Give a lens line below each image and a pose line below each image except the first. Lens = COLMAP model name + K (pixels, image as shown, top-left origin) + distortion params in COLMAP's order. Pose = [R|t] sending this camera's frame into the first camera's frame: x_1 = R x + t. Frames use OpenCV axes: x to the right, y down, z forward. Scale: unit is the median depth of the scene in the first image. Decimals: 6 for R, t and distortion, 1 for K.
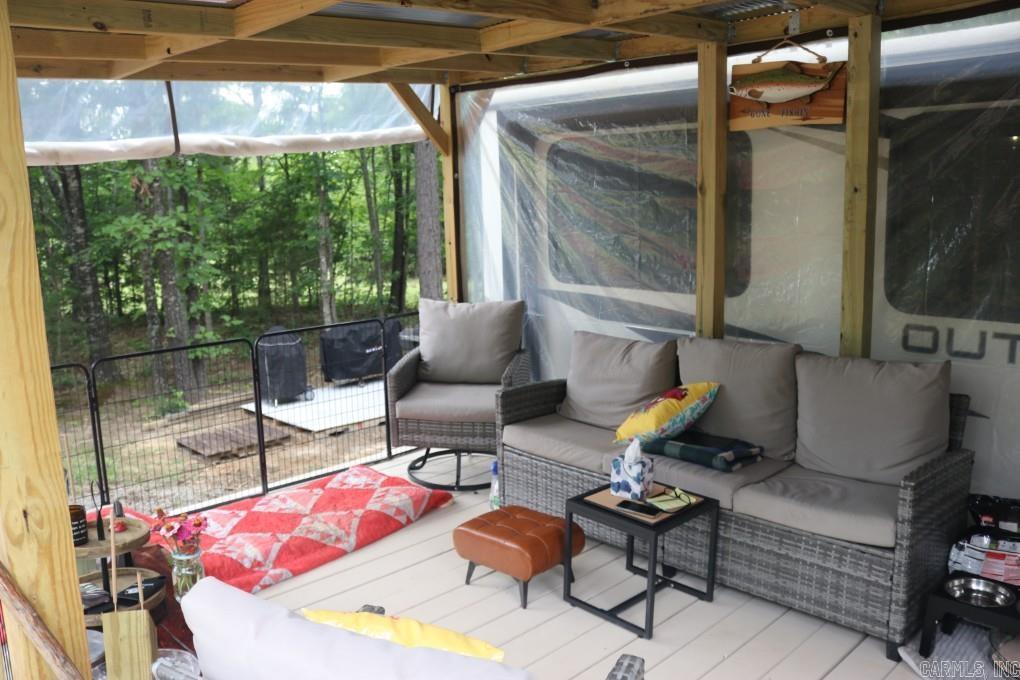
lens RADIAL K [[857.7, 0, 510.4], [0, 857.7, 339.1], [0, 0, 1]] dist [-0.002060, -0.001456]
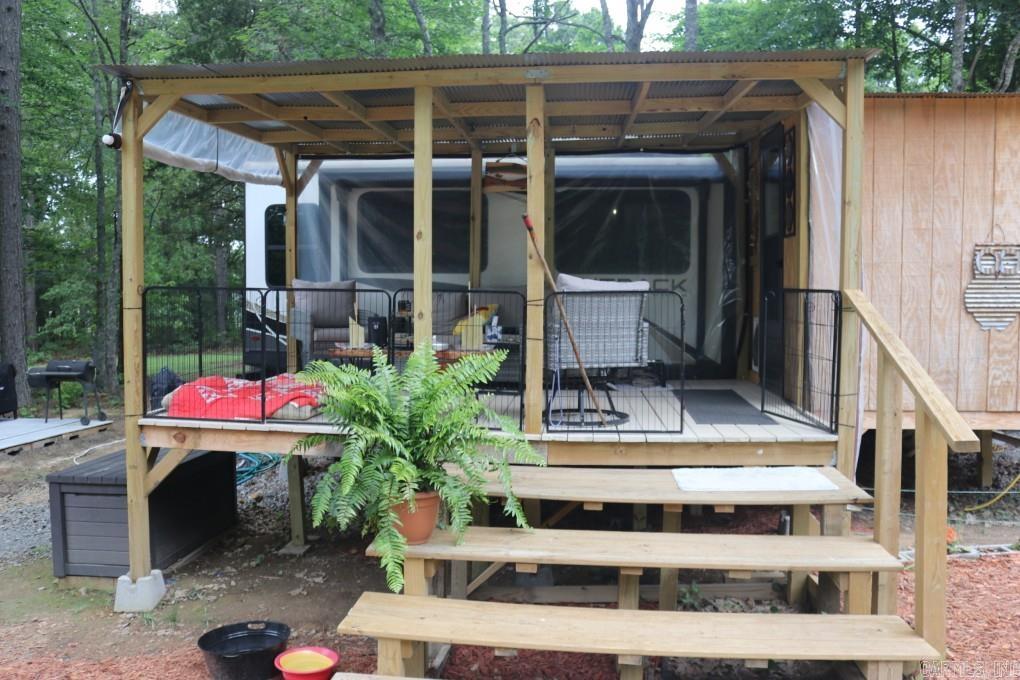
lens RADIAL K [[857.7, 0, 510.7], [0, 857.7, 339.2], [0, 0, 1]] dist [-0.002060, -0.001456]
pose [[0.775044, -0.007074, 0.631868, -1.058423], [0.086599, 0.991692, -0.095119, 0.332830], [-0.625946, 0.128441, 0.769217, -0.640832]]
